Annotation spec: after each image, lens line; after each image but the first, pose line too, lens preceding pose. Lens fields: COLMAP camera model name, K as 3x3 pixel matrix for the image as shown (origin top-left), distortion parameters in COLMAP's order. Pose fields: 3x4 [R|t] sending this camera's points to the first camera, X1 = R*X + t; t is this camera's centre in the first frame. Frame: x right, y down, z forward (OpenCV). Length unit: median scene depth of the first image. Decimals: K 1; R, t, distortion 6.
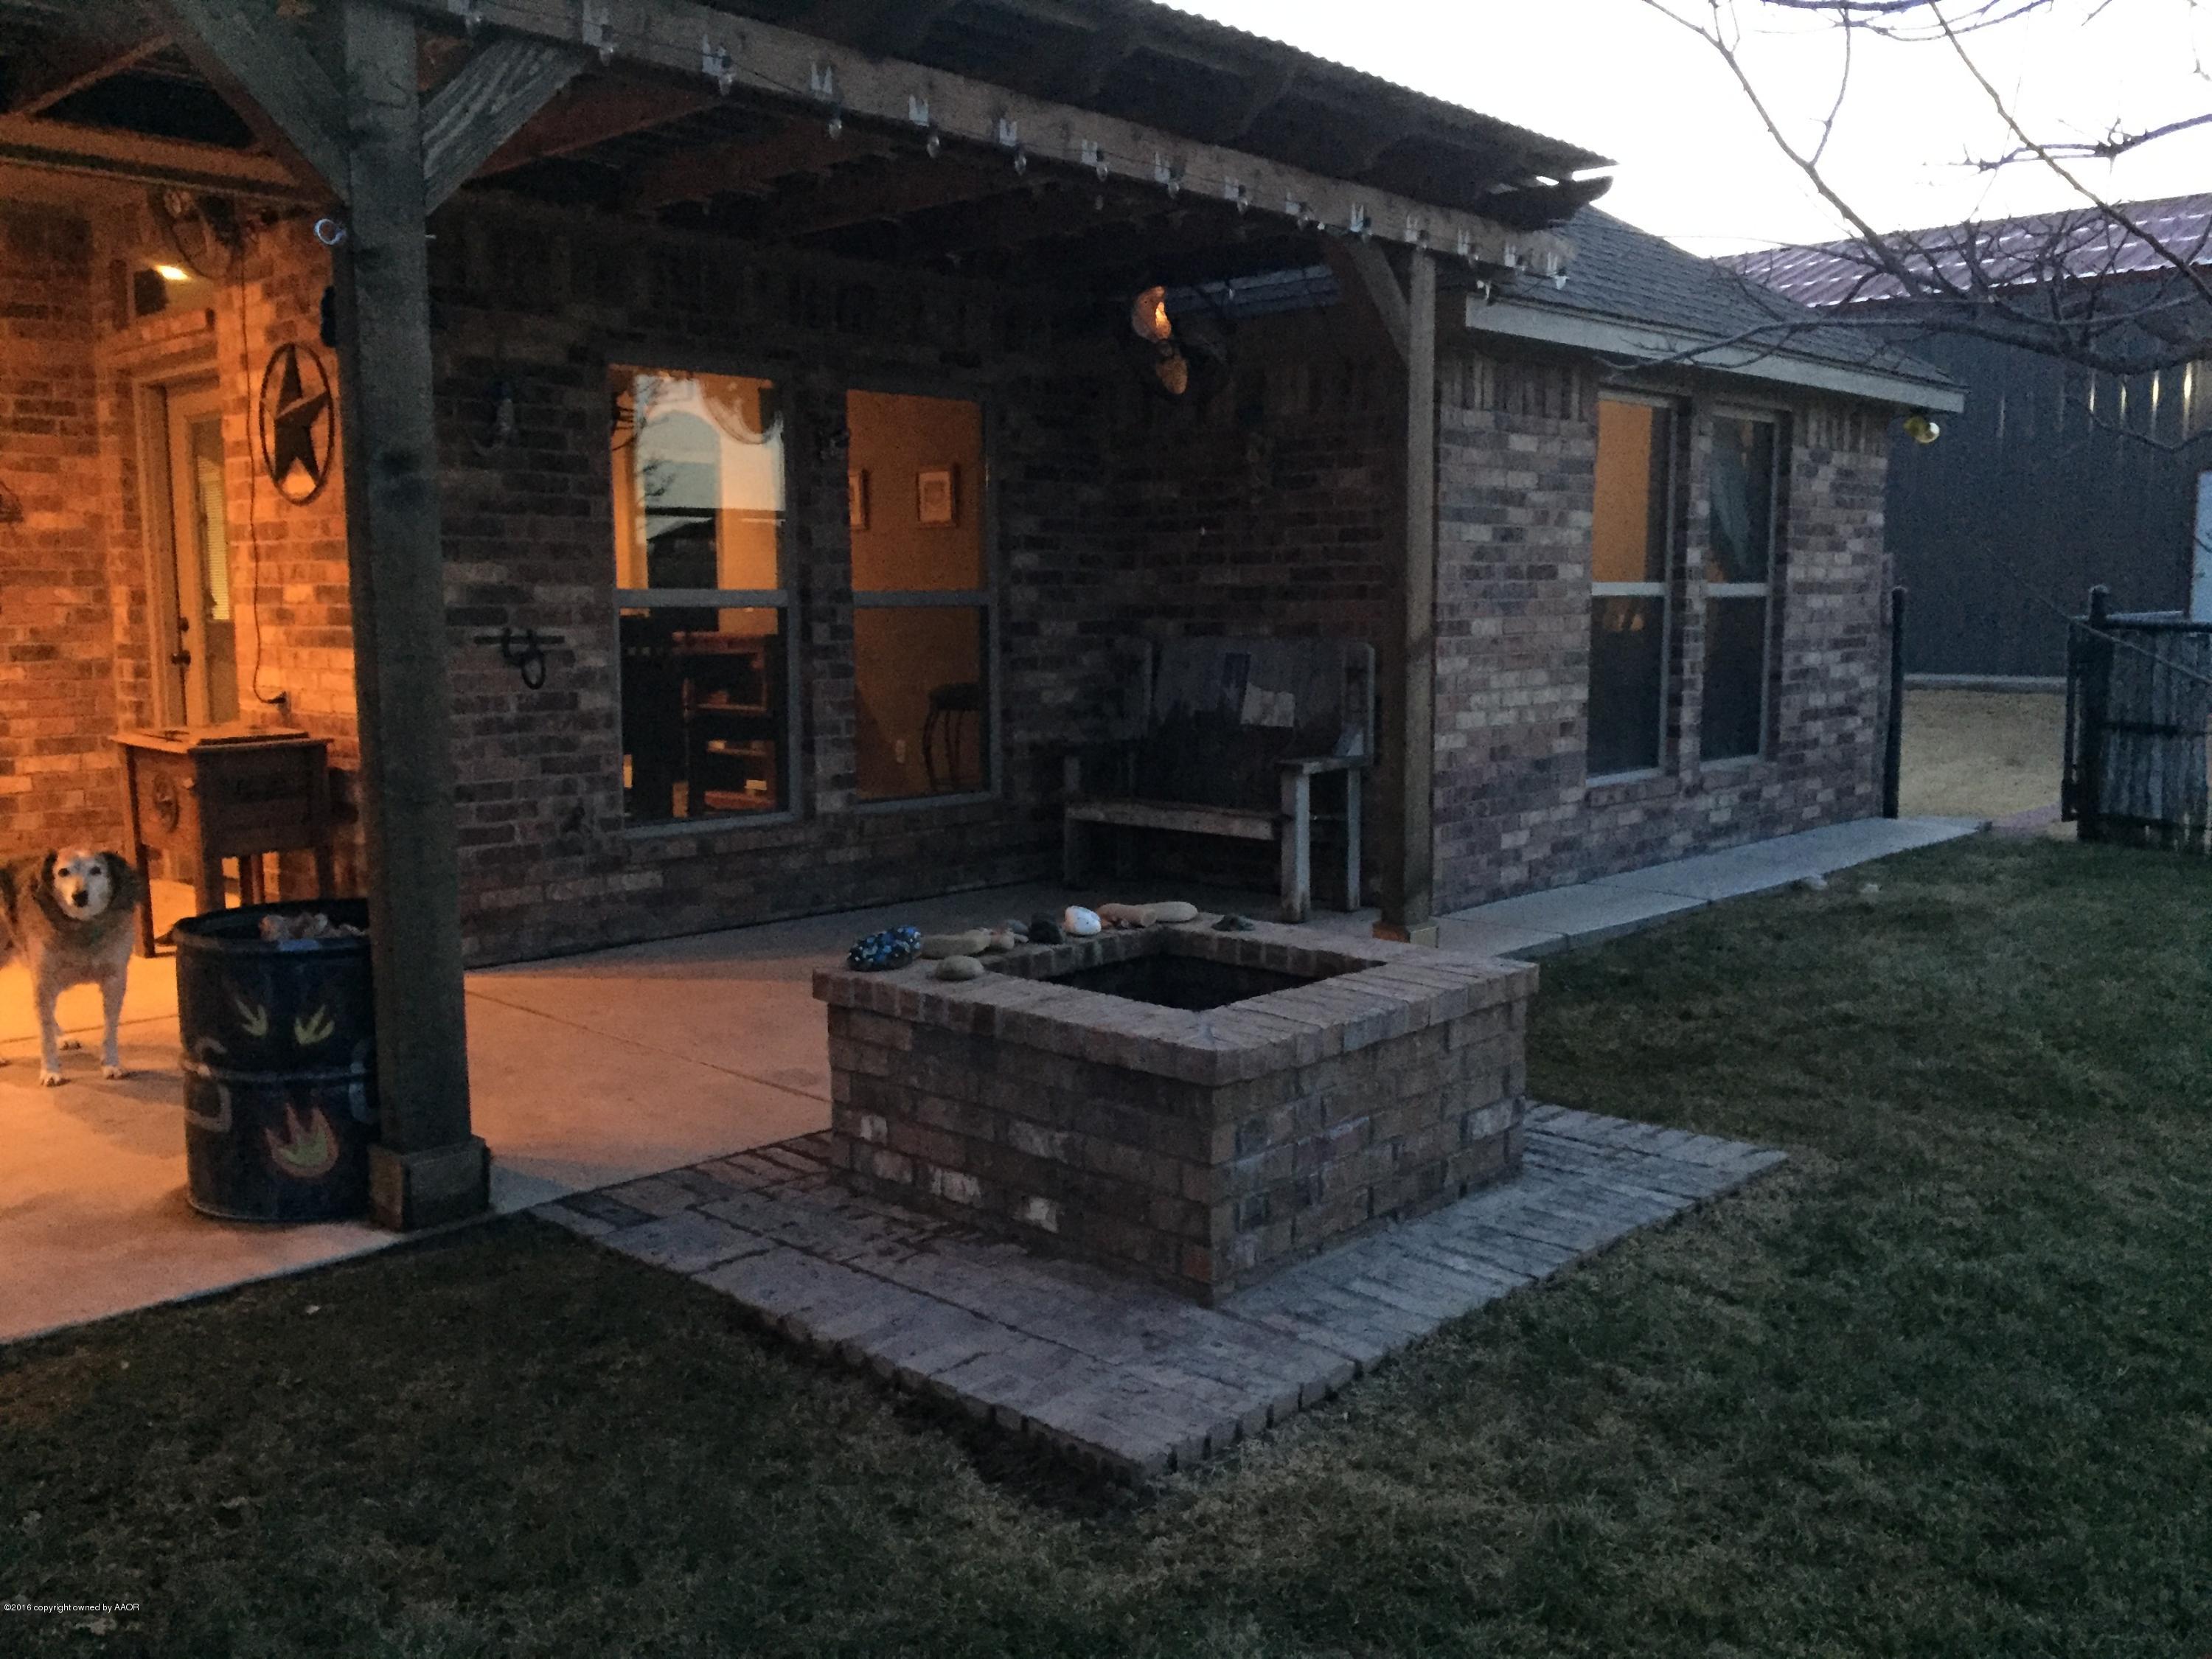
lens RADIAL K [[1897.4, 0, 1113.5], [0, 1897.4, 825.8], [0, 0, 1]] dist [0.083418, -0.110031]
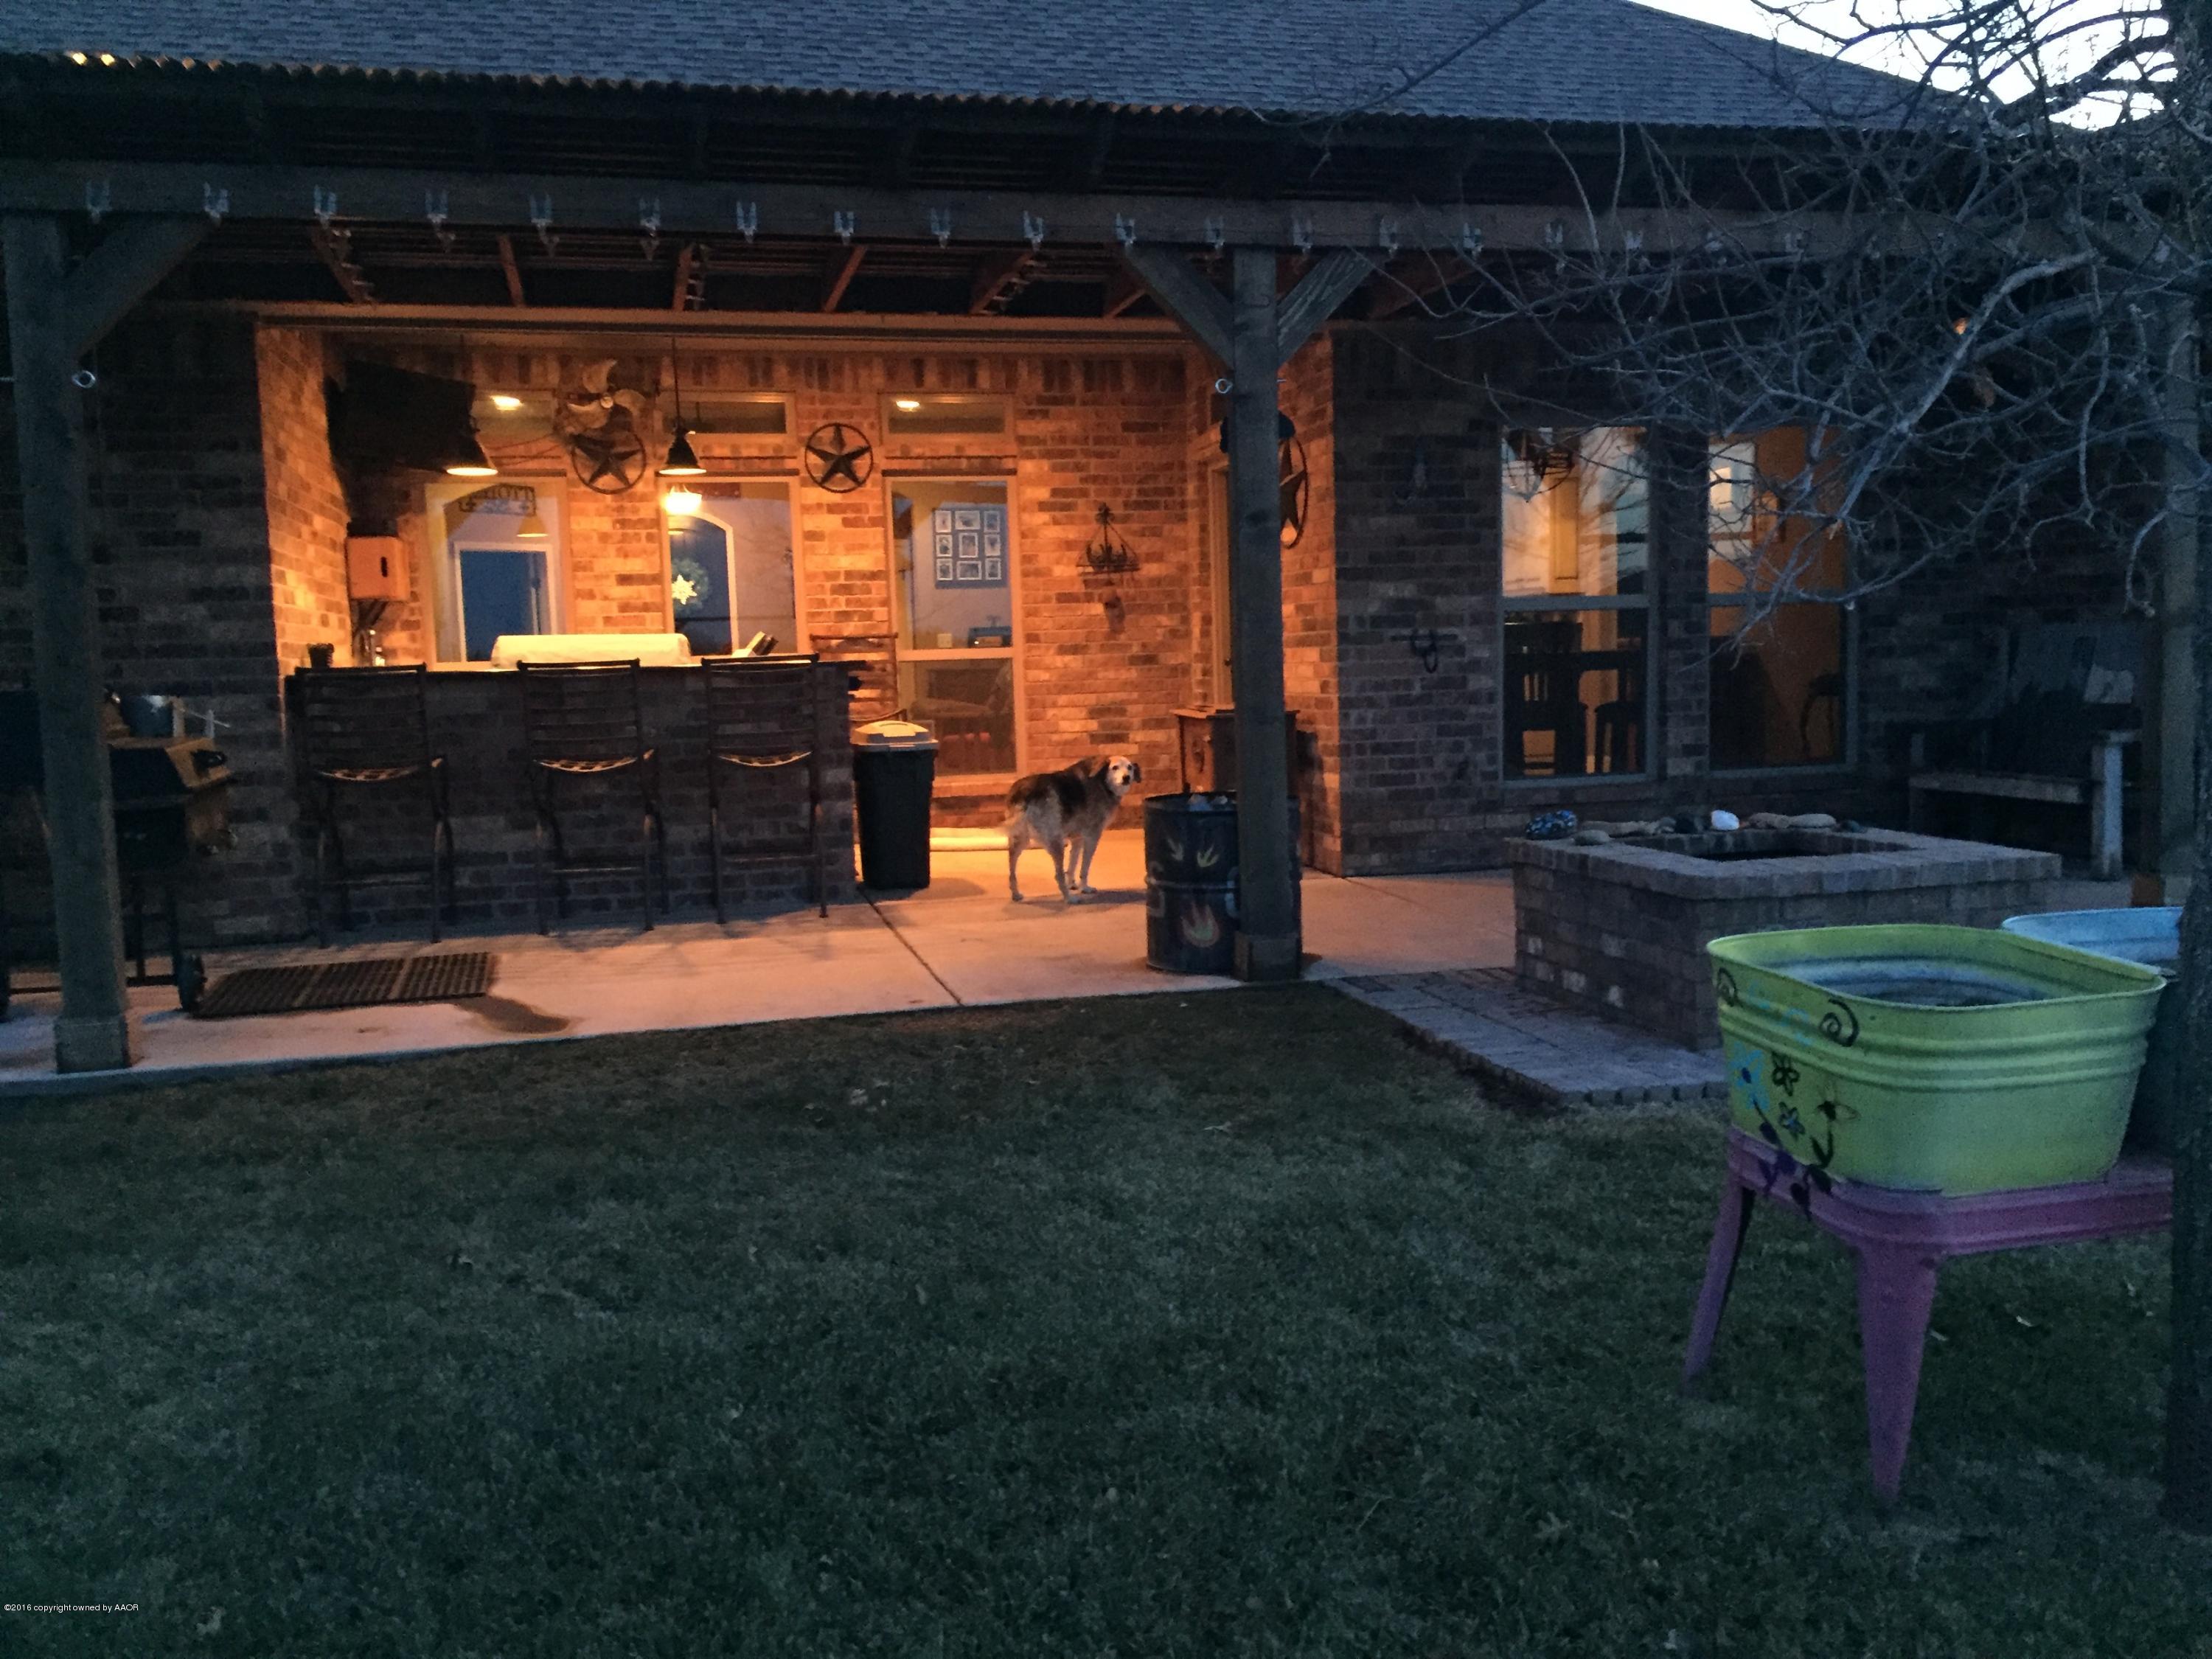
lens RADIAL K [[1897.4, 0, 1113.5], [0, 1897.4, 825.8], [0, 0, 1]] dist [0.083418, -0.110031]
pose [[0.838002, 0.028673, -0.544913, 0.250714], [-0.038043, 0.999259, -0.005924, 0.054197], [0.544339, 0.025694, 0.838472, -0.261682]]
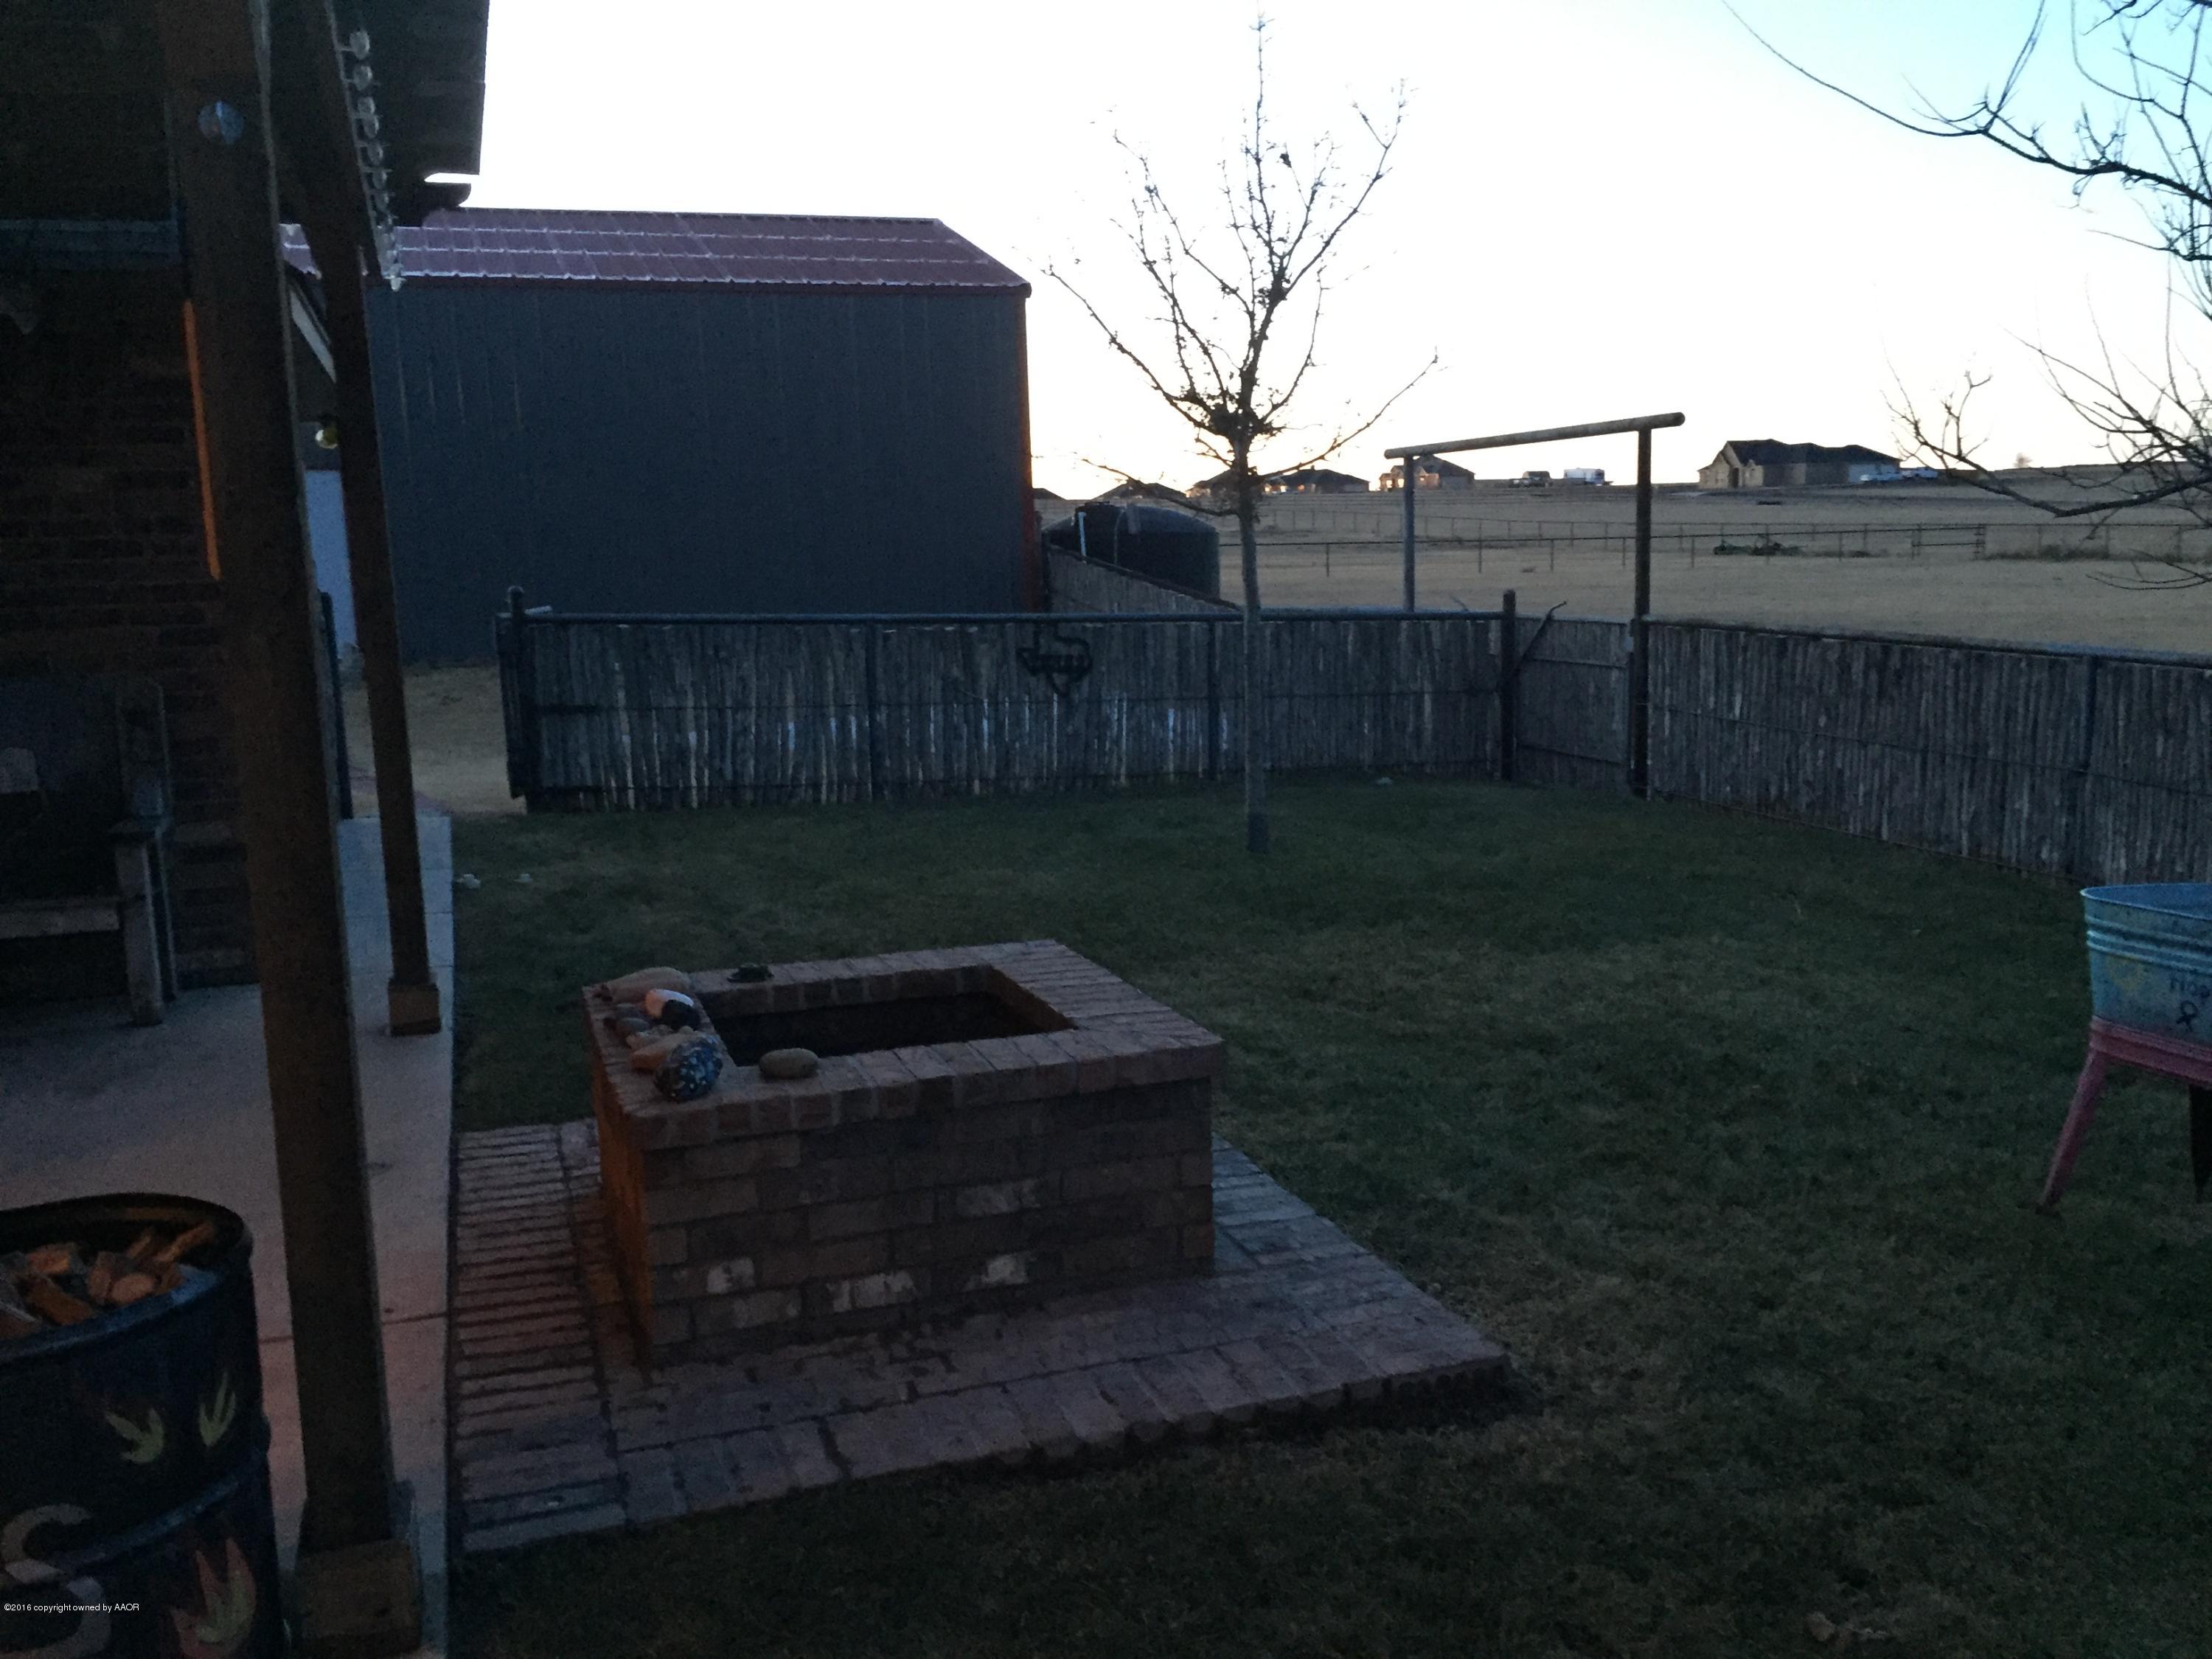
lens RADIAL K [[1897.4, 0, 1113.5], [0, 1897.4, 825.8], [0, 0, 1]] dist [0.083418, -0.110031]
pose [[0.461044, -0.138449, 0.876510, -0.476754], [0.131411, 0.987515, 0.086860, -0.056371], [-0.877593, 0.075137, 0.473482, 0.268975]]
